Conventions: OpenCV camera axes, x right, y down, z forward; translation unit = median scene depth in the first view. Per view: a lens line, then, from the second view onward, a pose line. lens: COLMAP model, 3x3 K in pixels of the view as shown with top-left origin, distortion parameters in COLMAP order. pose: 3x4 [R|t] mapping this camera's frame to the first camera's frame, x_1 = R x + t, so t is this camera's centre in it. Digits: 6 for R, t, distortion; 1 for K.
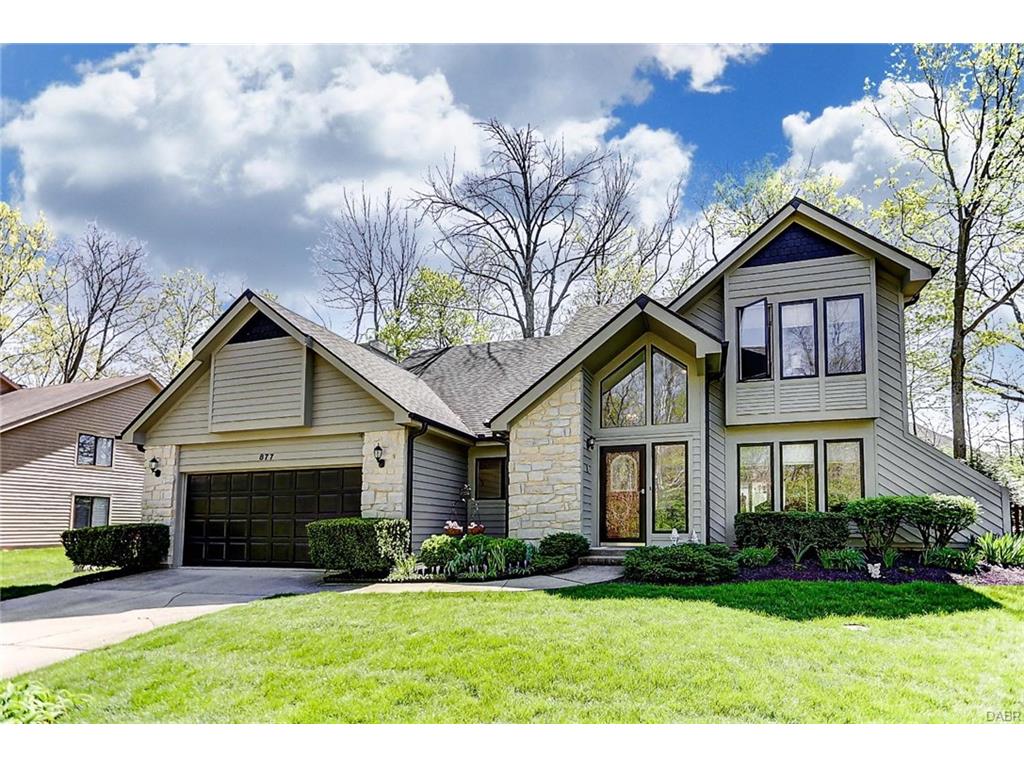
lens RADIAL K [[495.9, 0, 512.8], [0, 495.9, 384.3], [0, 0, 1]] dist [-0.018950, 0.006235]
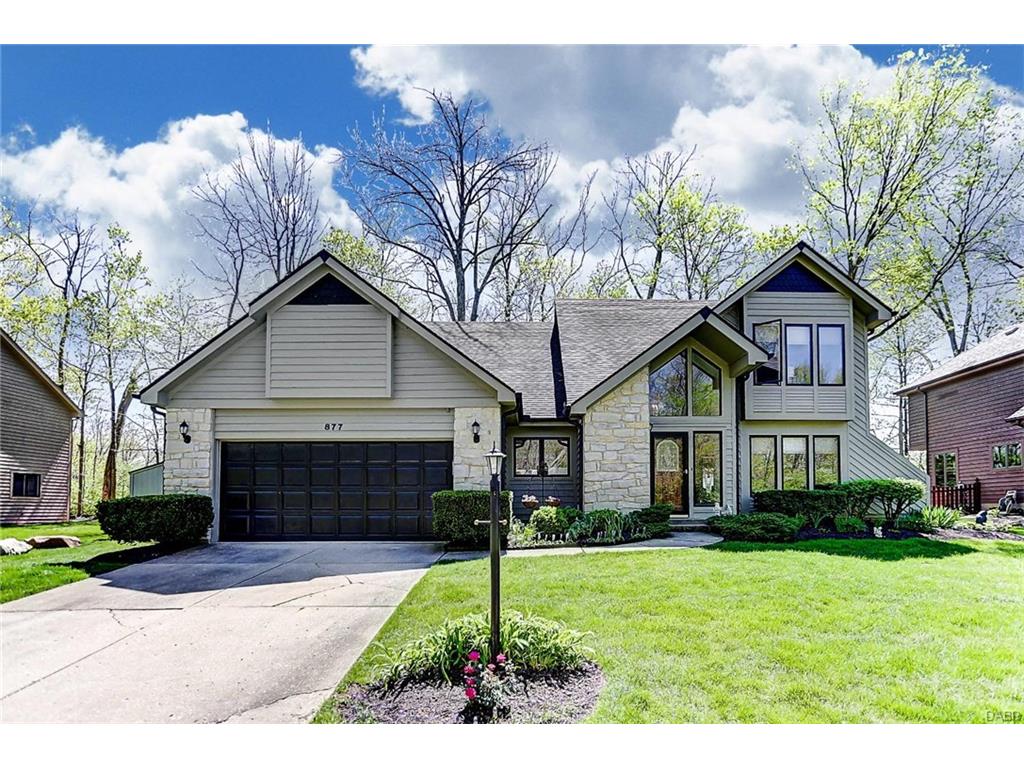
lens RADIAL K [[495.9, 0, 550.1], [0, 495.9, 371.6], [0, 0, 1]] dist [-0.018950, 0.006235]
pose [[0.957464, 0.080050, 0.277226, -0.392570], [-0.082347, 0.996598, -0.003365, 0.008779], [-0.276552, -0.019607, 0.960799, -0.041745]]
